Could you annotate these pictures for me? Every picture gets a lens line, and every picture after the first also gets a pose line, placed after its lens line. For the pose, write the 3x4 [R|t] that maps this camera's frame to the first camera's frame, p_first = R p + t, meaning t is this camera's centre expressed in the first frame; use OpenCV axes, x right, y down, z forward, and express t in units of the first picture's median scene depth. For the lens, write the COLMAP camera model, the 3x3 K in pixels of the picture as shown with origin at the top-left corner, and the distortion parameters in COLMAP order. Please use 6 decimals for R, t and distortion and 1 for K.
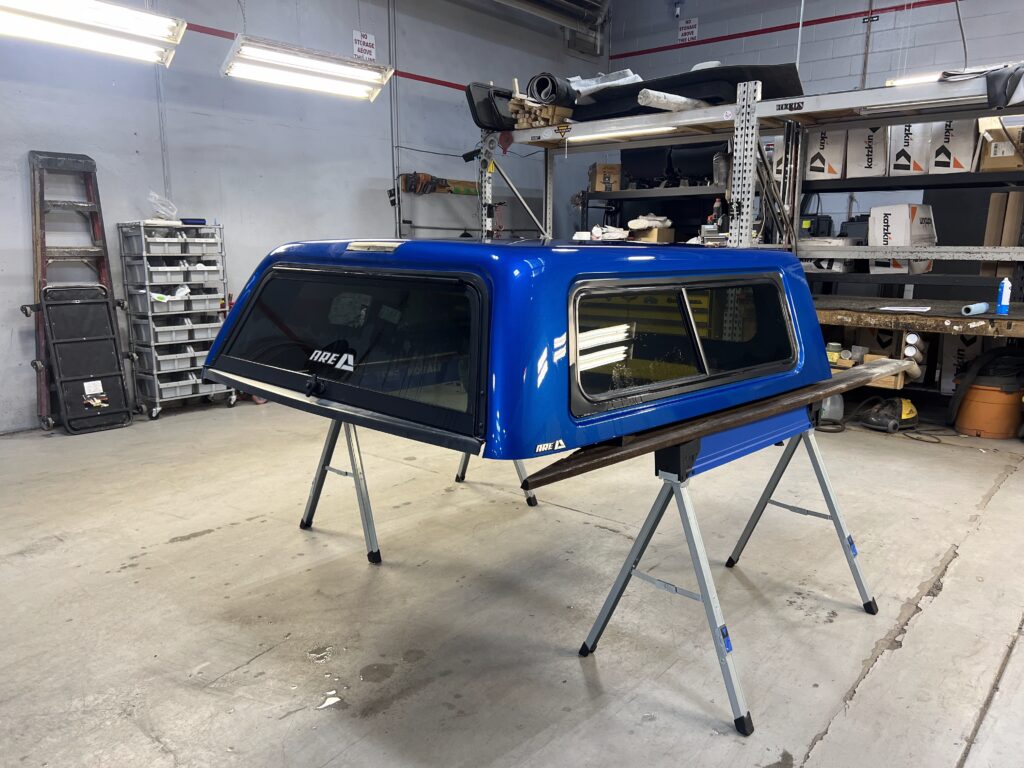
lens RADIAL K [[770.4, 0, 517.5], [0, 770.4, 384.1], [0, 0, 1]] dist [0.057854, -0.062086]
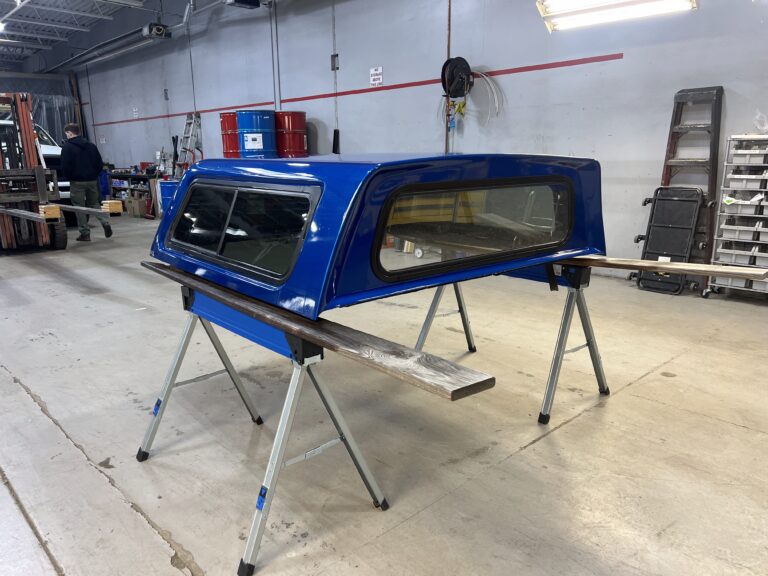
lens RADIAL K [[578.7, 0, 384.0], [0, 578.7, 288.0], [0, 0, 1]] dist [0.057324, -0.062965]
pose [[-0.113009, 0.215150, -0.970020, 0.536954], [-0.171135, 0.957469, 0.232304, -0.107335], [0.978745, 0.192257, -0.071383, 0.604247]]
